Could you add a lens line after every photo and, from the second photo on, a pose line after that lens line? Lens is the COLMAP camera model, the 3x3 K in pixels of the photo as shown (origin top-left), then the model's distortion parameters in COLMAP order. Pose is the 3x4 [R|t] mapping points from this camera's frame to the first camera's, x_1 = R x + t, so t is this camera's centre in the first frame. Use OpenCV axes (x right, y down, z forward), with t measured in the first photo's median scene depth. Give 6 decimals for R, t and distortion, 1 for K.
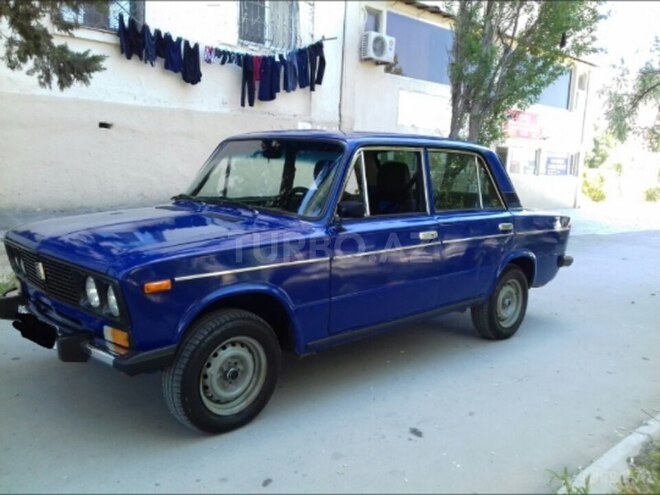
lens RADIAL K [[598.9, 0, 331.5], [0, 598.9, 253.1], [0, 0, 1]] dist [0.016636, 0.000000]
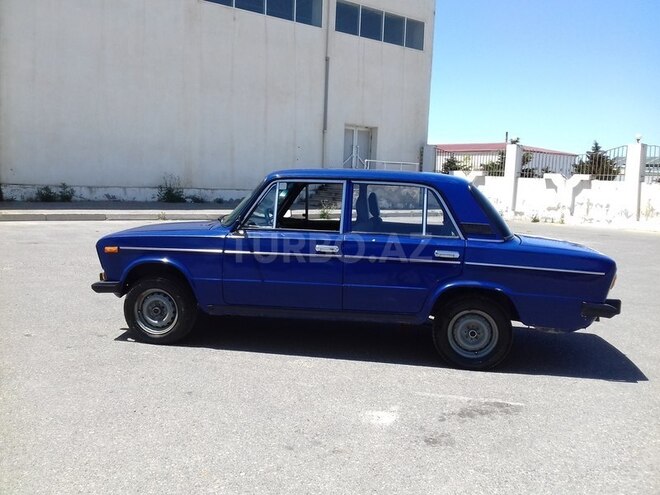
lens RADIAL K [[598.9, 0, 331.2], [0, 598.9, 241.2], [0, 0, 1]] dist [0.016636, 0.000000]
pose [[0.620347, 0.059769, -0.782047, 1.207973], [-0.138004, 0.989854, -0.033819, -0.003980], [0.772091, 0.128905, 0.622302, 0.239950]]
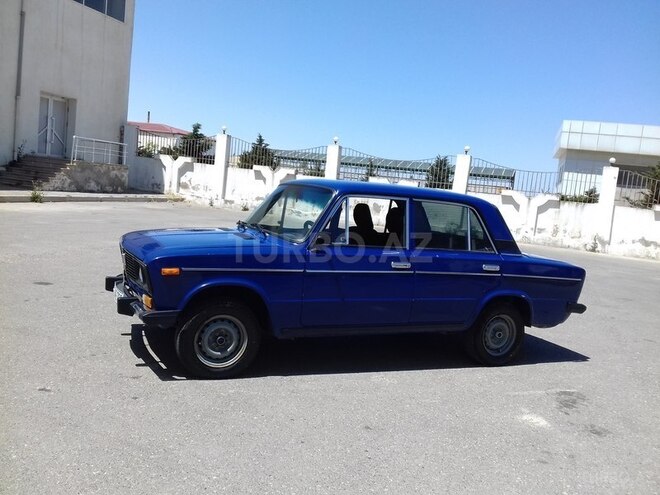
lens RADIAL K [[598.9, 0, 329.0], [0, 598.9, 246.1], [0, 0, 1]] dist [0.016636, 0.000000]
pose [[0.947372, 0.082728, -0.309262, 0.431590], [-0.108609, 0.991797, -0.067396, 0.034839], [0.301150, 0.097438, 0.948586, -0.281942]]
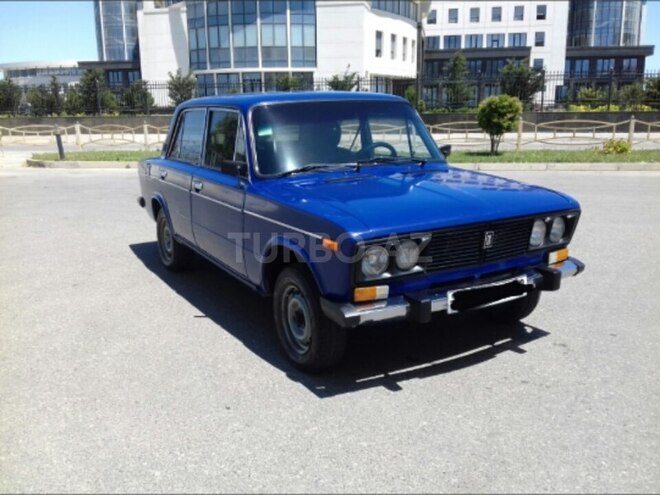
lens RADIAL K [[598.9, 0, 329.5], [0, 598.9, 242.4], [0, 0, 1]] dist [0.016636, 0.000000]
pose [[0.222353, -0.247142, 0.943122, -1.294003], [0.159734, 0.963502, 0.214823, -0.199486], [-0.961792, 0.102882, 0.253715, 0.861243]]
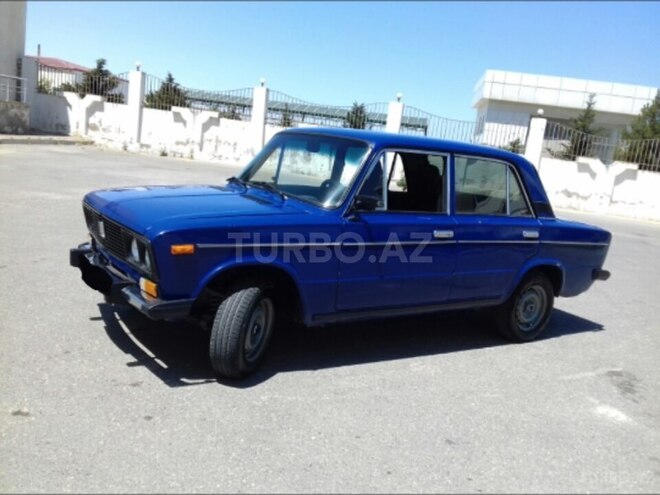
lens RADIAL K [[598.9, 0, 328.7], [0, 598.9, 246.1], [0, 0, 1]] dist [0.016636, 0.000000]
pose [[0.982579, 0.102232, -0.155198, 0.134109], [-0.102672, 0.994702, 0.005200, 0.008995], [0.154908, 0.010825, 0.987870, -0.107954]]
